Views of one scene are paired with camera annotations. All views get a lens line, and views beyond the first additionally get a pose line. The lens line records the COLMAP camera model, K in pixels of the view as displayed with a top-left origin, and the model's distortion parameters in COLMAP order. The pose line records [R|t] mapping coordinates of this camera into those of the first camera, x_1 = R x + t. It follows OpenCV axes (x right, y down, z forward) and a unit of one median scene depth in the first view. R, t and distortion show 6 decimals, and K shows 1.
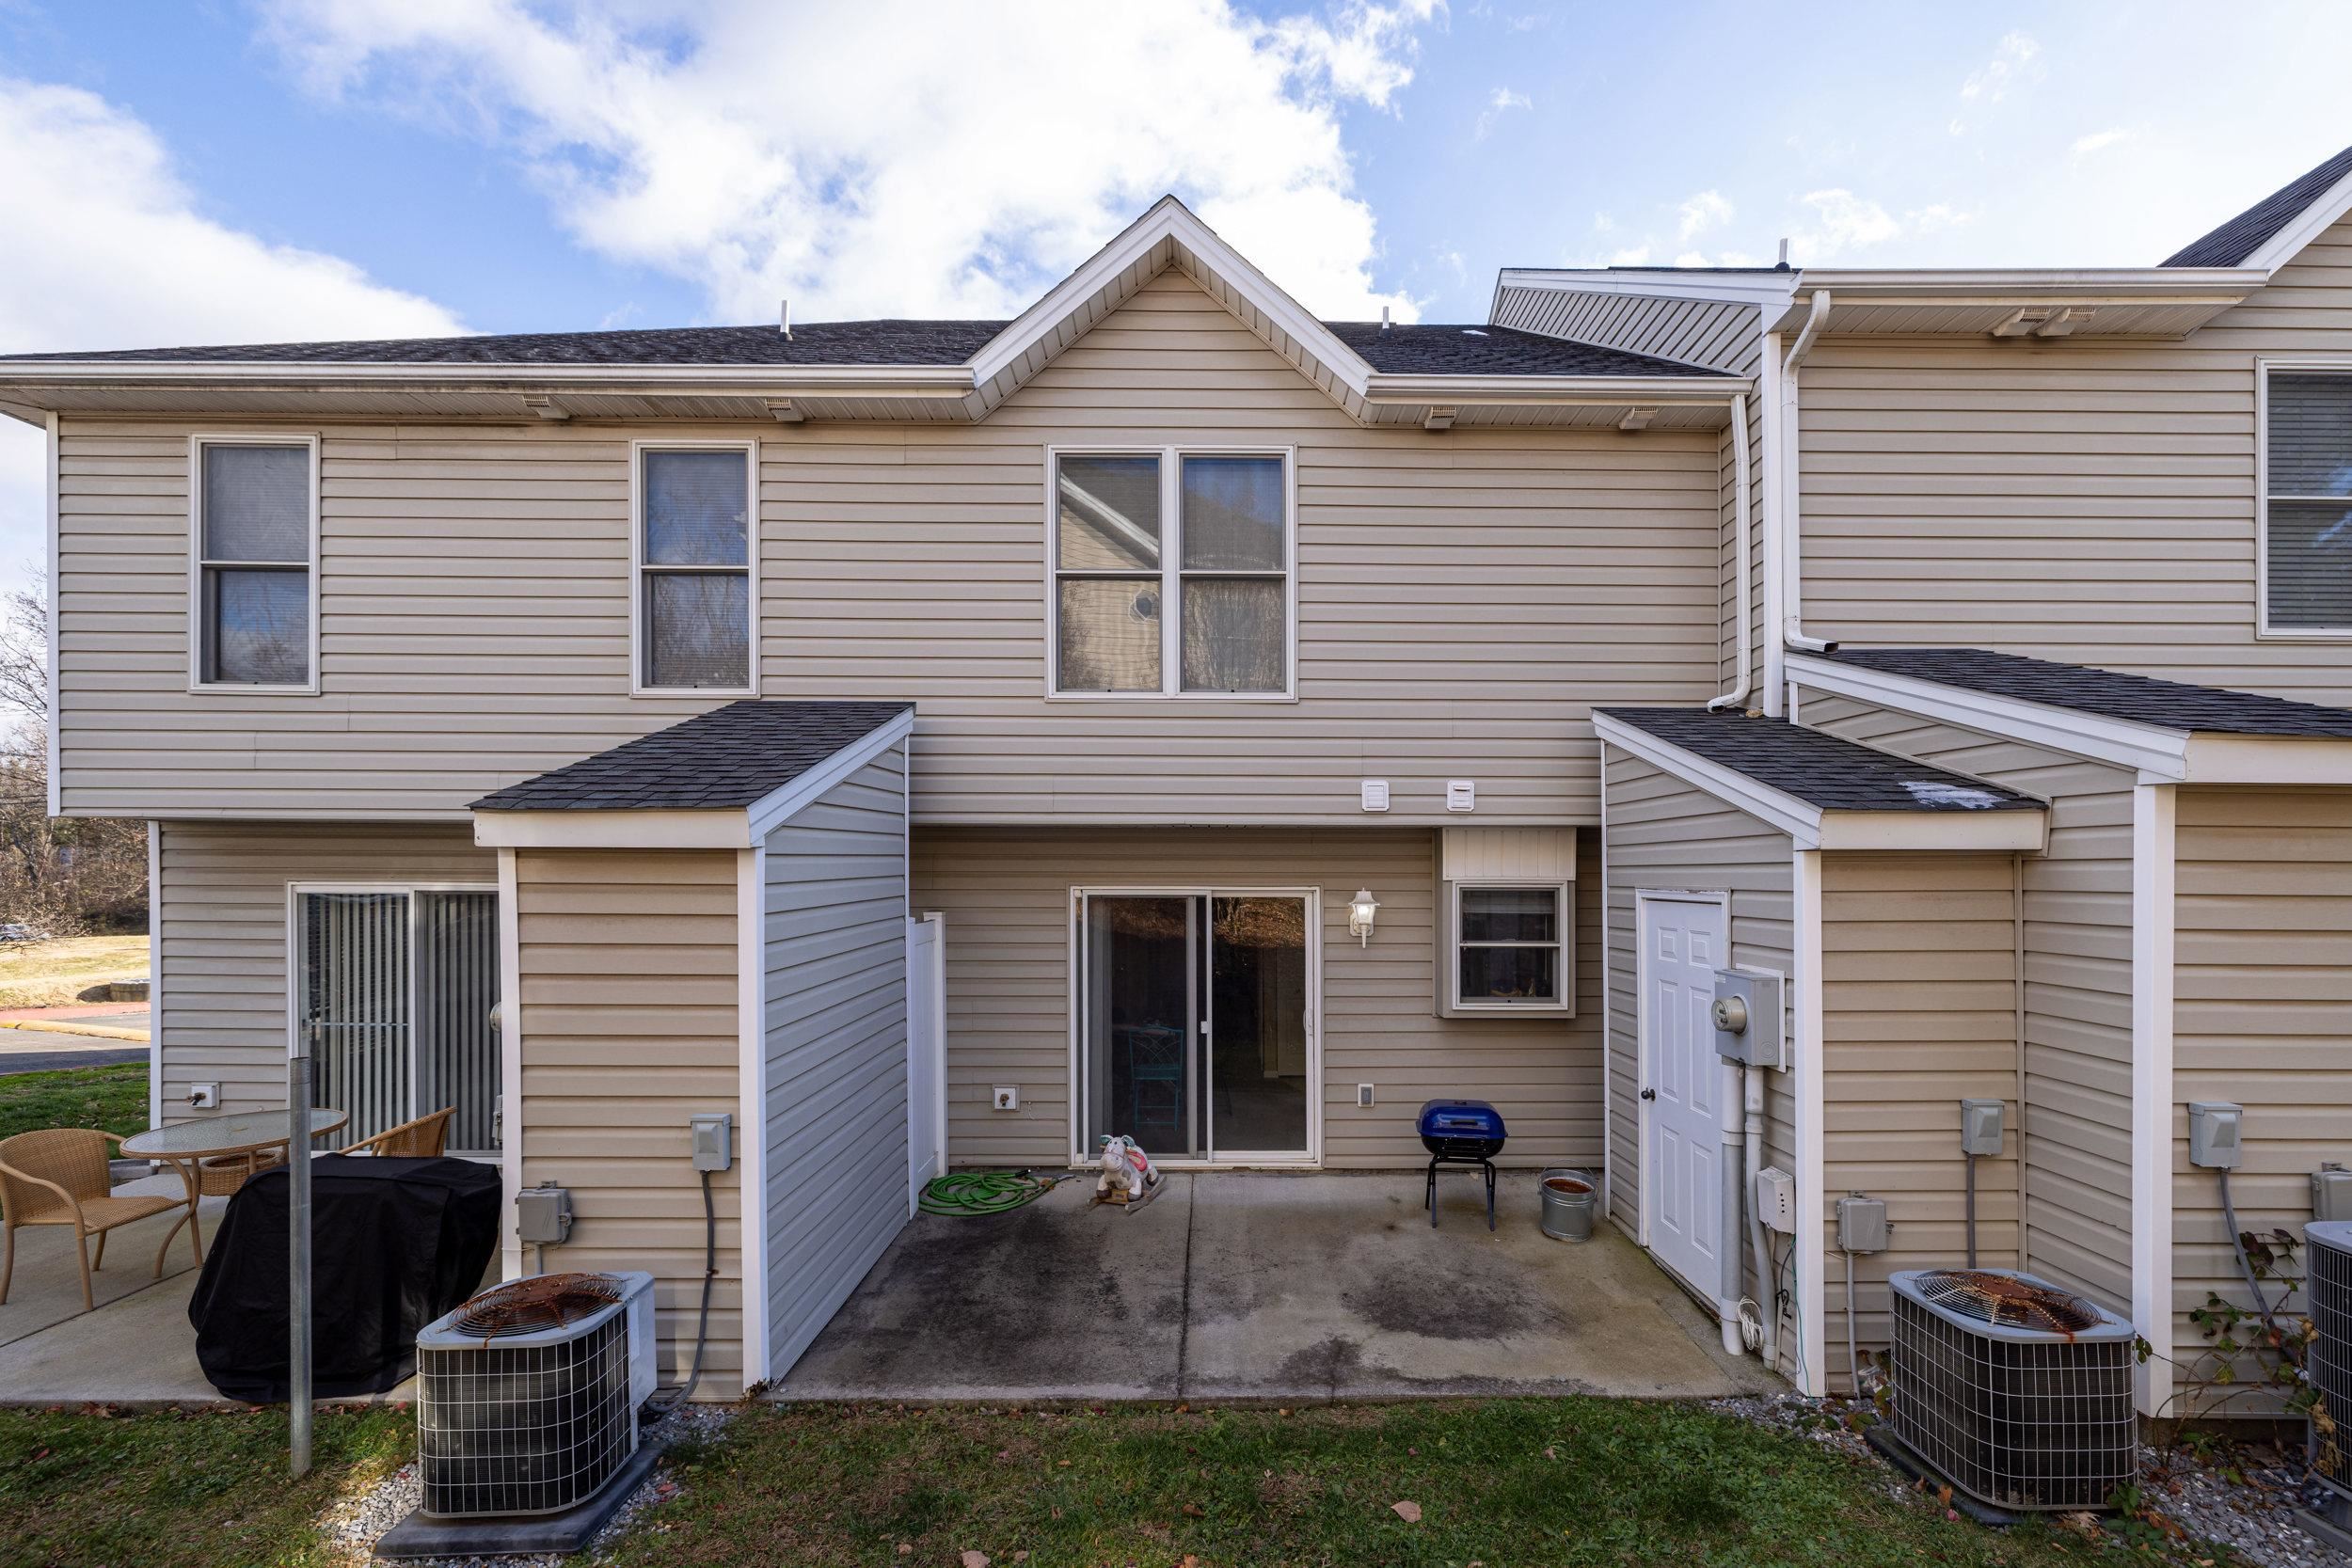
lens RADIAL K [[998.6, 0, 1200.4], [0, 998.6, 873.5], [0, 0, 1]] dist [-0.005275, 0.000286]
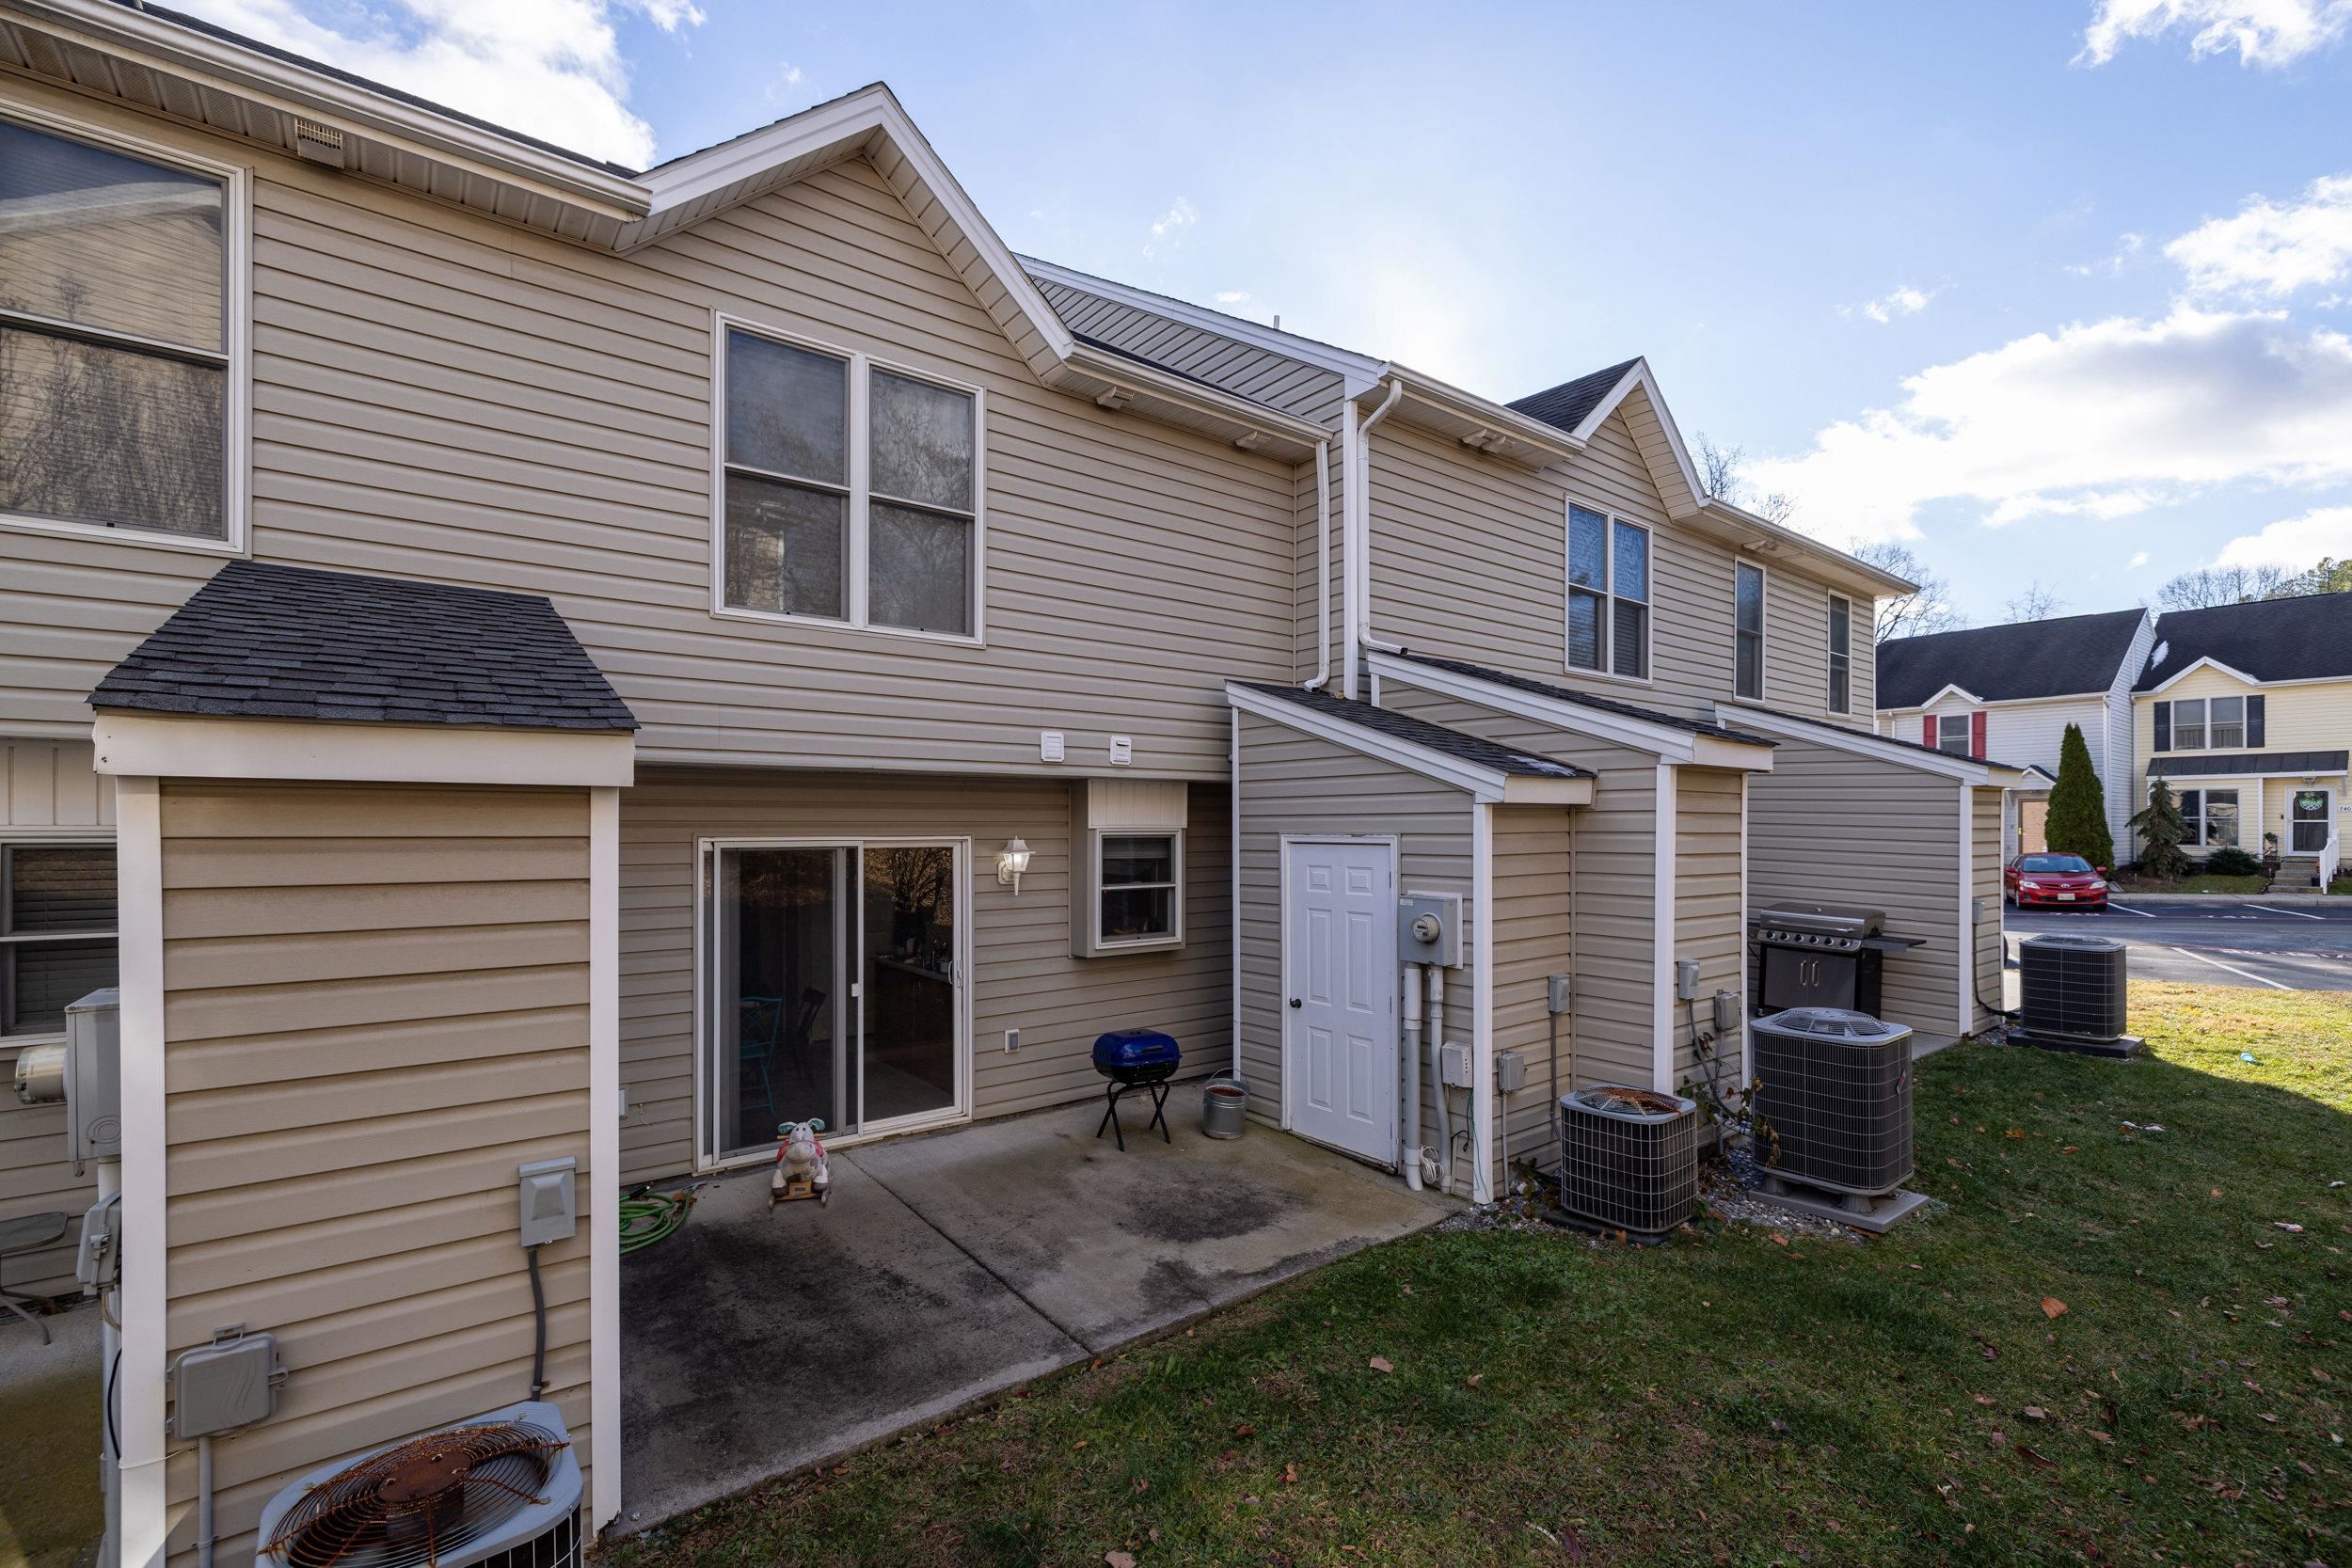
lens RADIAL K [[998.6, 0, 1151.2], [0, 998.6, 821.2], [0, 0, 1]] dist [-0.005275, 0.000286]
pose [[0.801003, -0.000758, 0.598660, -0.425894], [0.002548, 0.999994, -0.002143, 0.001960], [-0.598655, 0.003242, 0.801000, 0.132896]]
